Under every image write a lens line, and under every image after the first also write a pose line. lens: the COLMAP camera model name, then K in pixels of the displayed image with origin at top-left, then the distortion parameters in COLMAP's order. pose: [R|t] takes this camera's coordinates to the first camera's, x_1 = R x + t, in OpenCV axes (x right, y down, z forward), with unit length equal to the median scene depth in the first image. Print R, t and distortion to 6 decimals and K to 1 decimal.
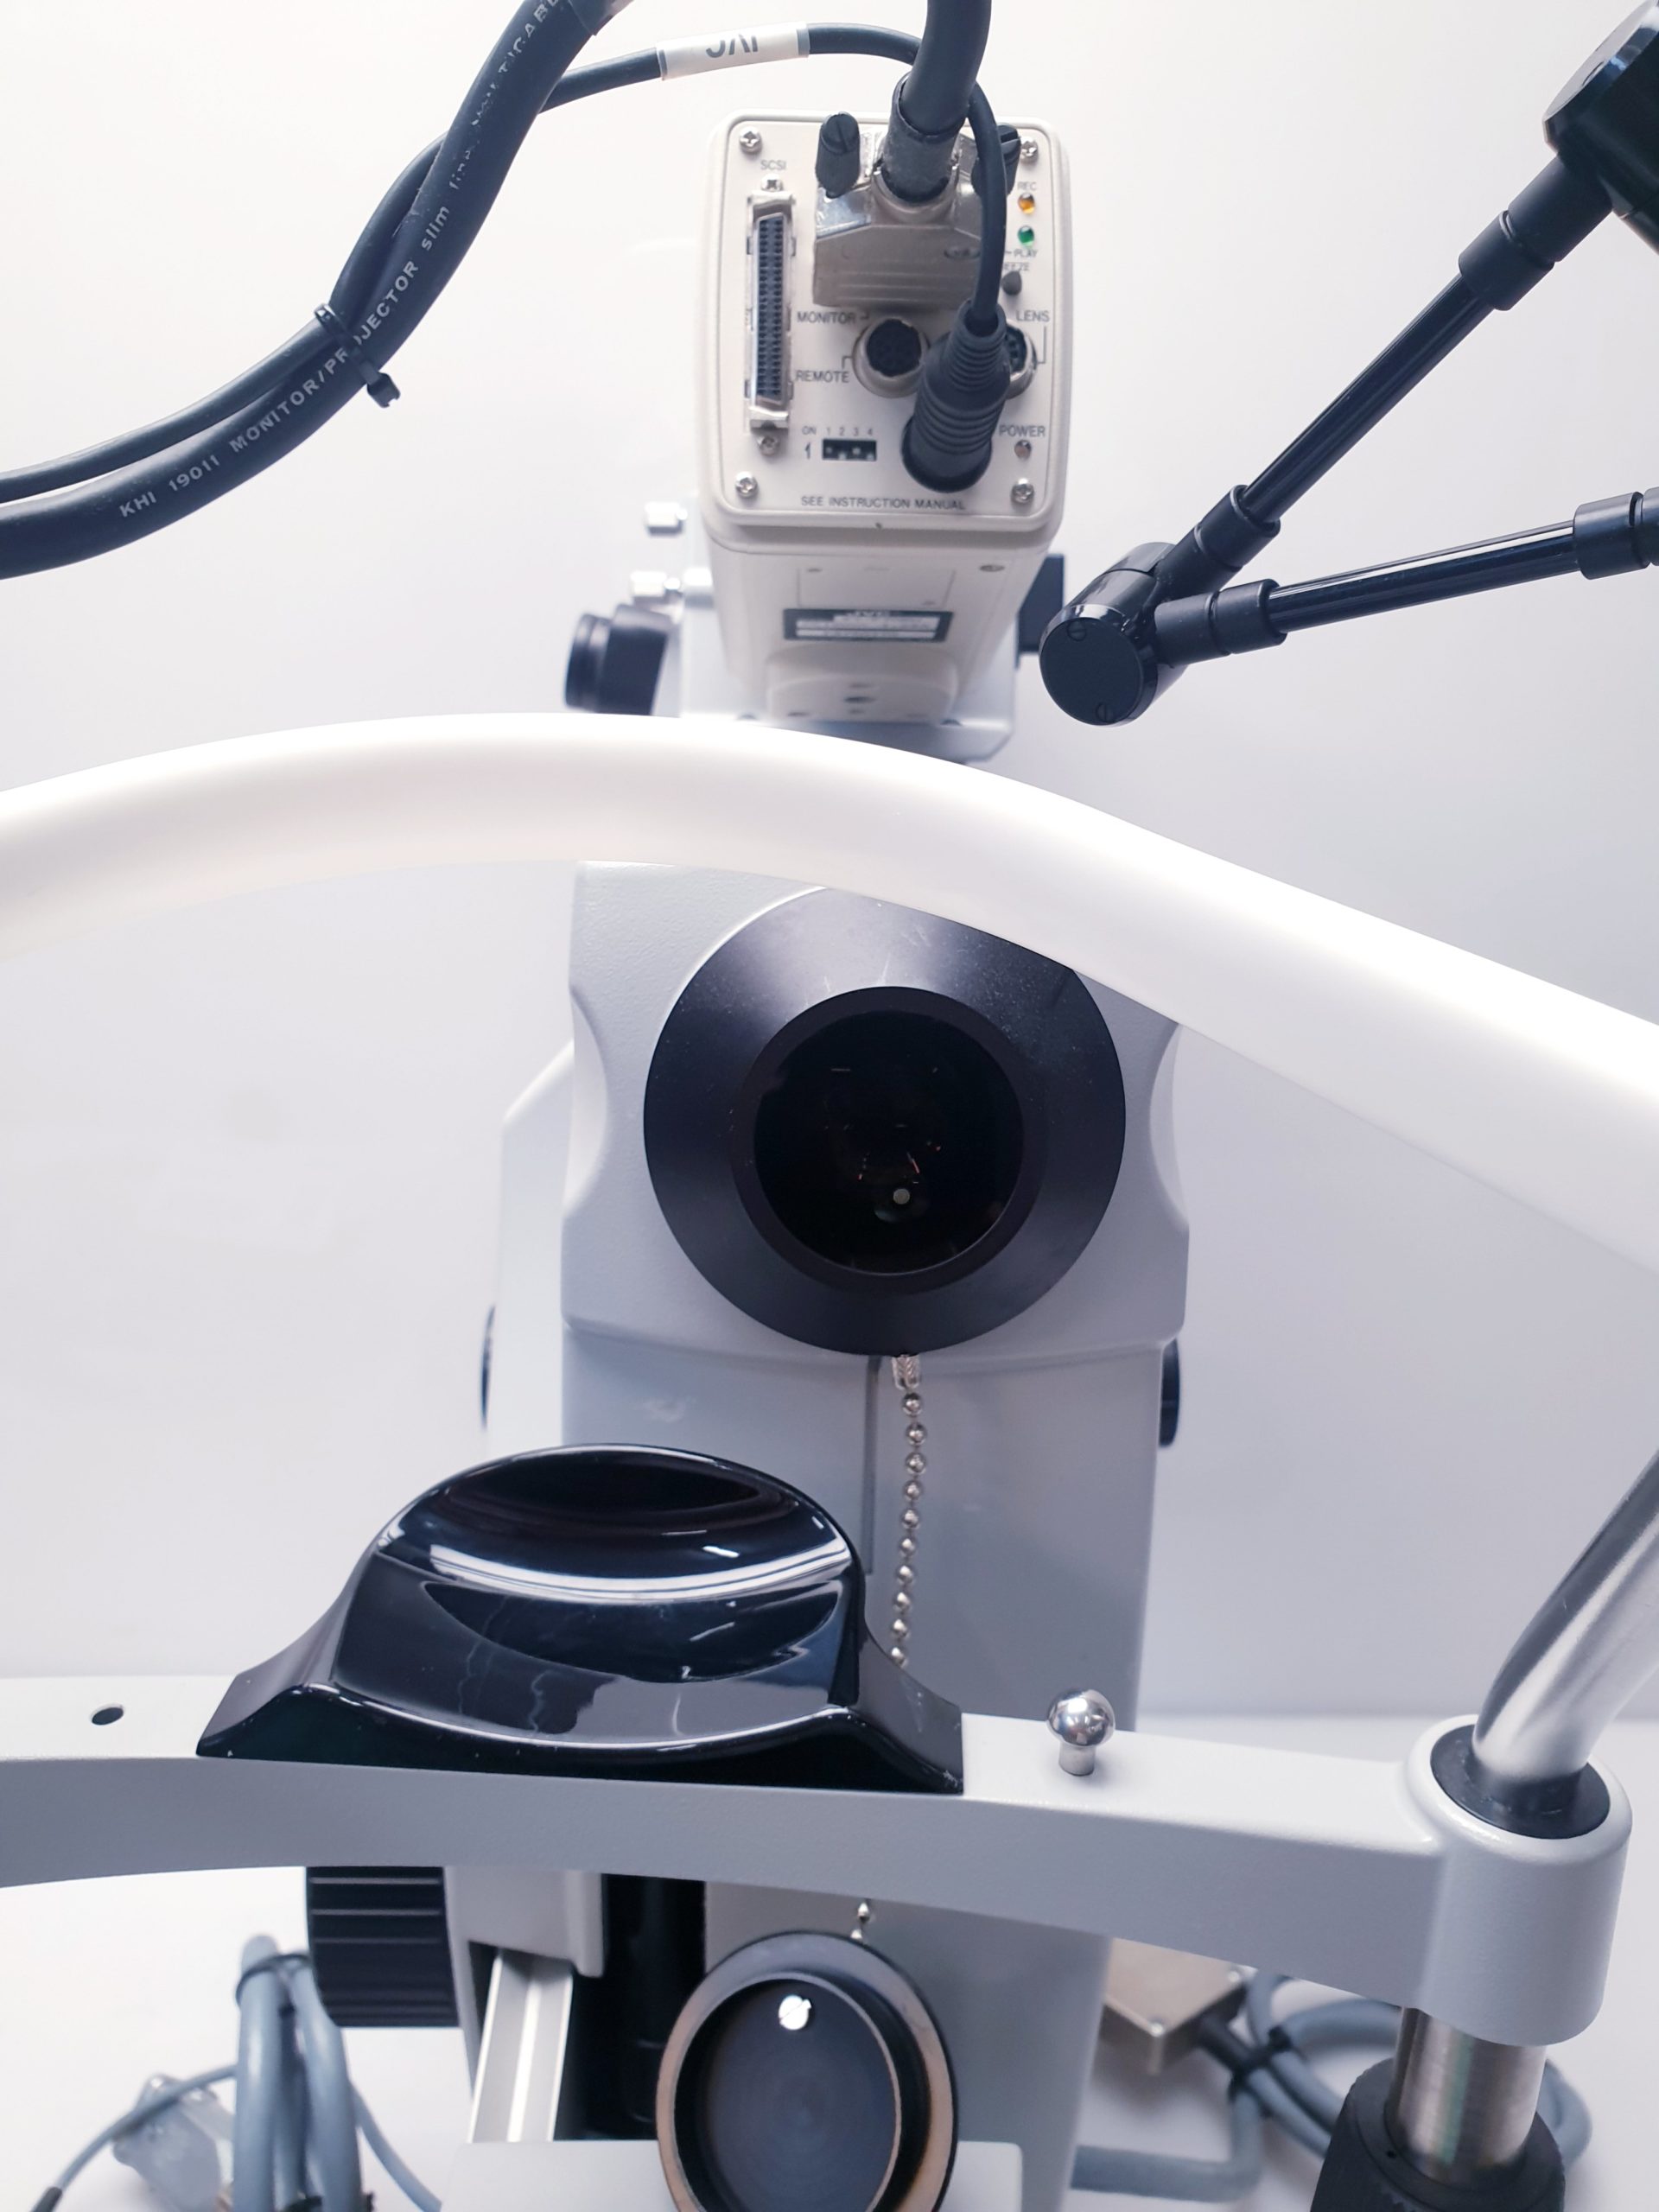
lens RADIAL K [[1756.6, 0, 847.6], [0, 1756.6, 1076.4], [0, 0, 1]] dist [-0.018306, 0.007837]
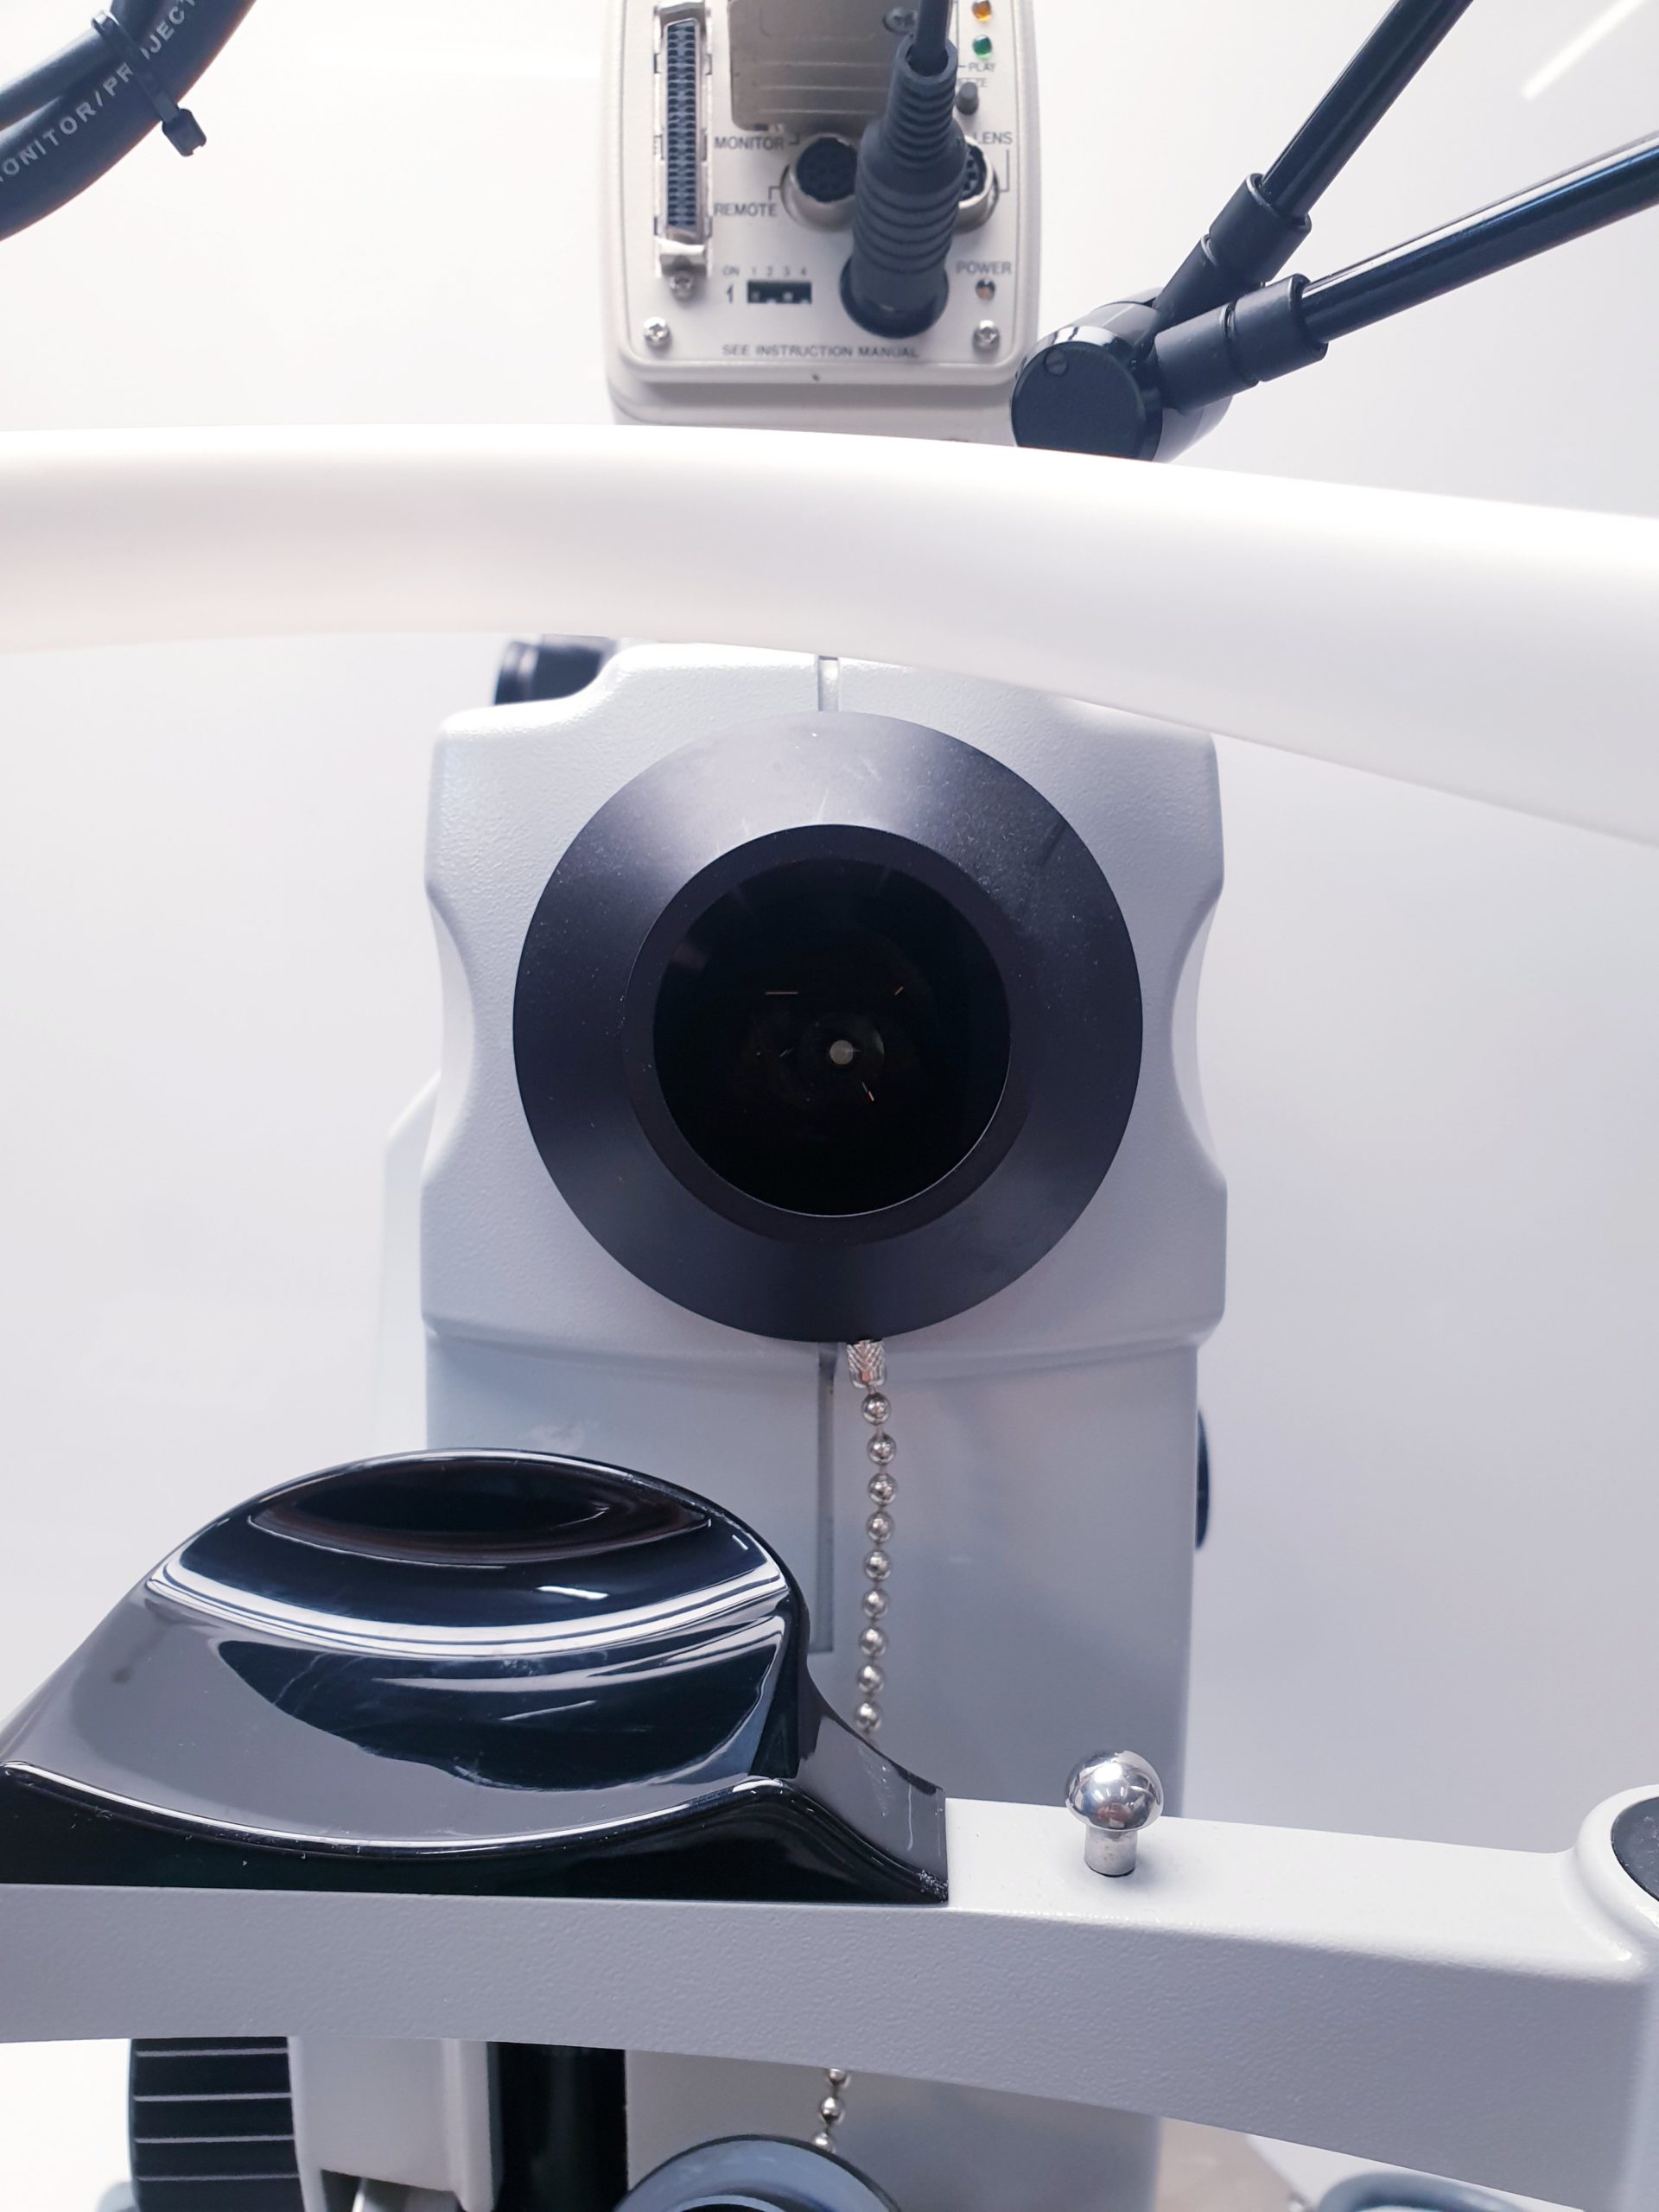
lens RADIAL K [[1756.6, 0, 850.0], [0, 1756.6, 1122.8], [0, 0, 1]] dist [-0.018306, 0.007837]
pose [[0.999732, -0.022241, 0.006398, 0.023940], [0.022735, 0.995505, -0.091937, 0.134254], [-0.004324, 0.092058, 0.995744, 0.230519]]
